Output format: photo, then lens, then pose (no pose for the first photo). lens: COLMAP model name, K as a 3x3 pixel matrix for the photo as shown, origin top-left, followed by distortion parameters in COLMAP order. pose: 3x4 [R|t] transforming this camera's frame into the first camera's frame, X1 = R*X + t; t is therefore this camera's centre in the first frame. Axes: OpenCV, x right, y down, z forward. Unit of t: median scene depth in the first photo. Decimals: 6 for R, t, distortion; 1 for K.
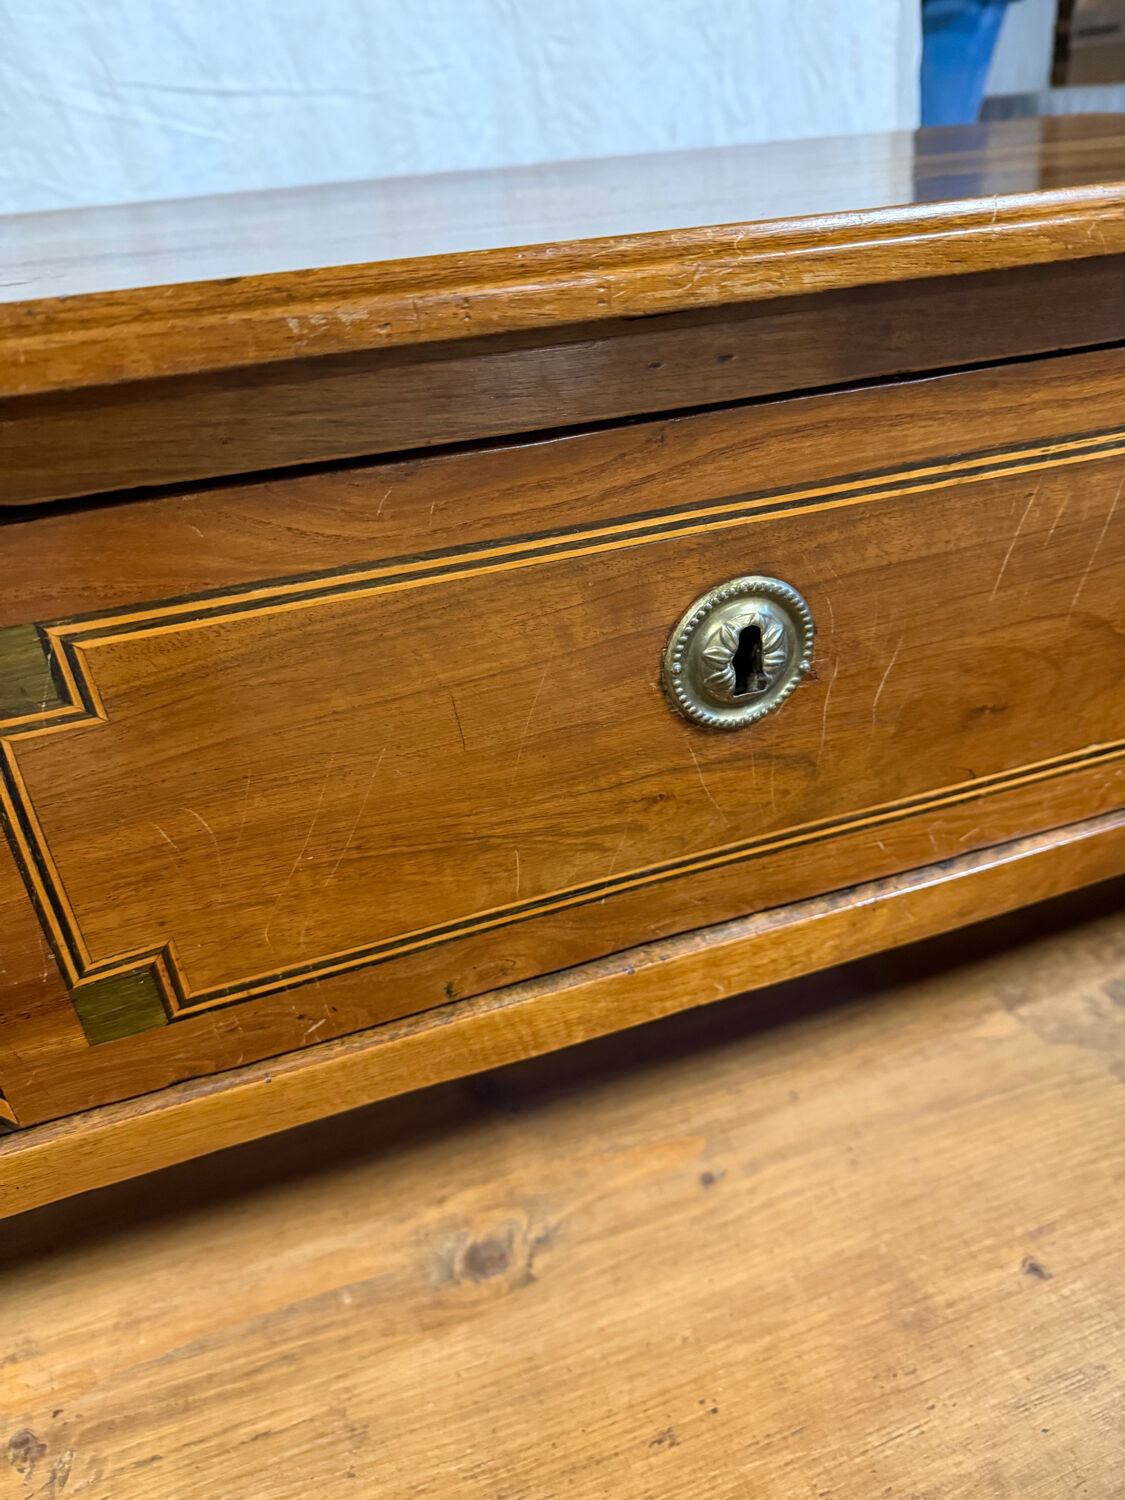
lens RADIAL K [[1085.3, 0, 569.0], [0, 1085.3, 754.8], [0, 0, 1]] dist [-0.010731, -0.007435]
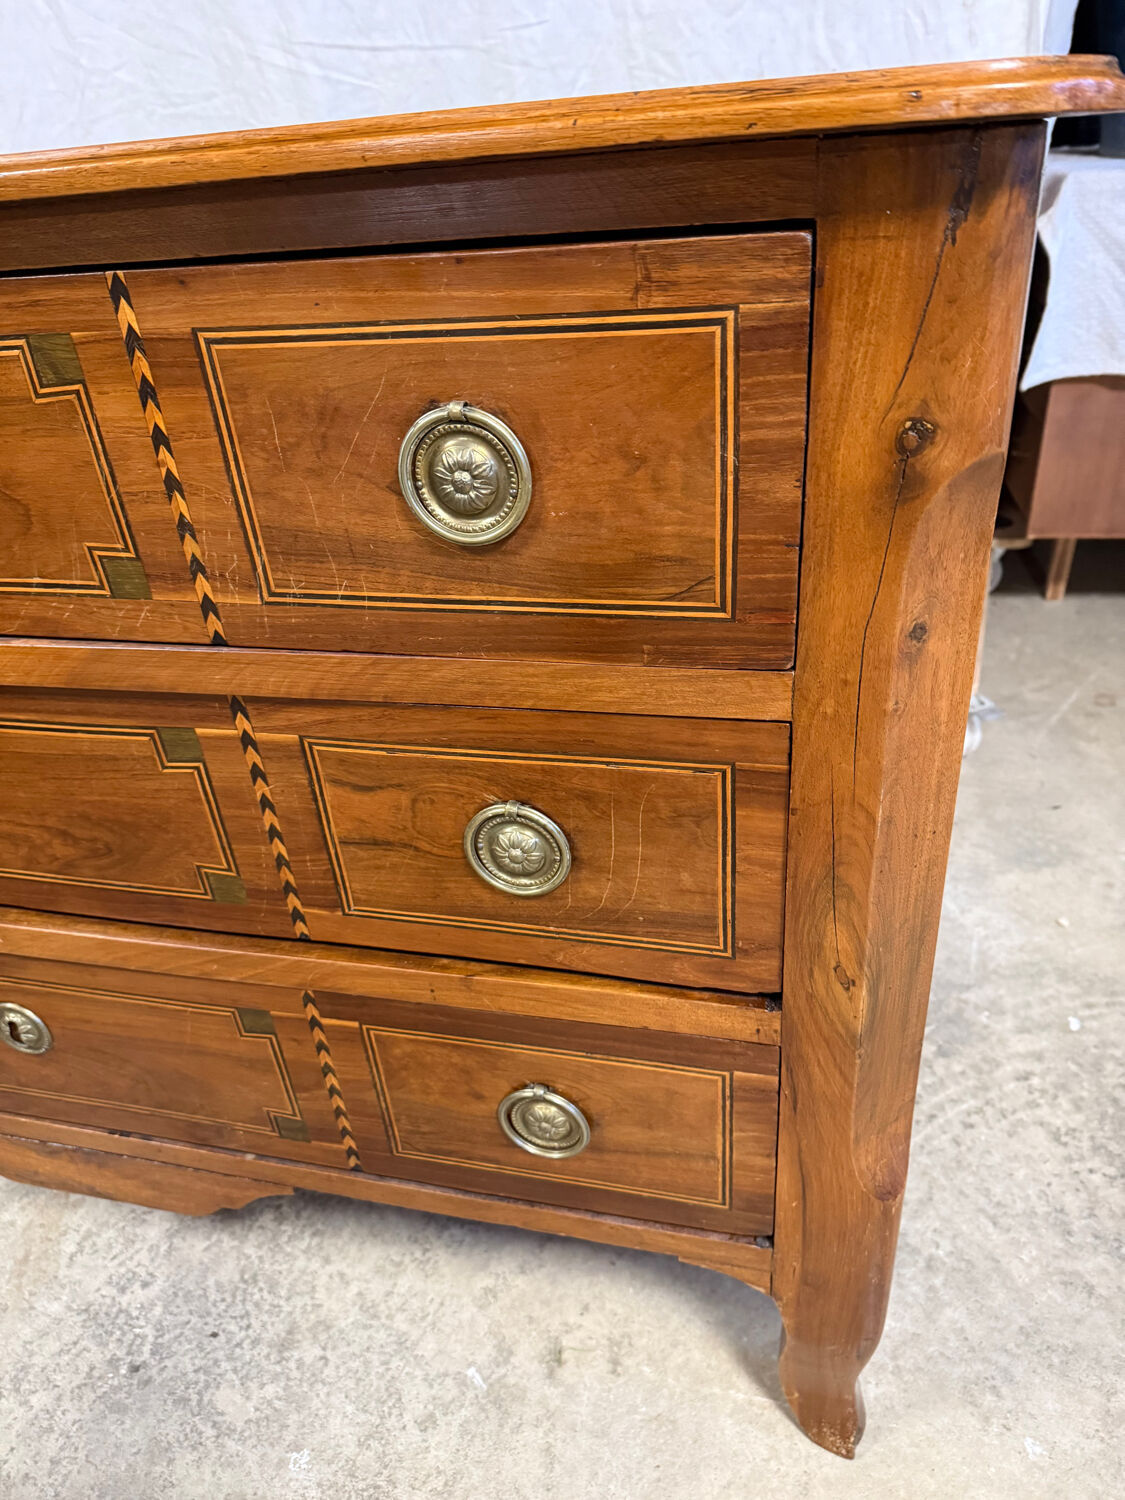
lens RADIAL K [[1072.8, 0, 570.0], [0, 1072.8, 755.3], [0, 0, 1]] dist [0.026905, -0.043124]
pose [[0.836567, 0.292110, -0.463495, 2.060621], [-0.263416, 0.956256, 0.127224, -0.173079], [0.480383, 0.015660, 0.876919, 0.125706]]
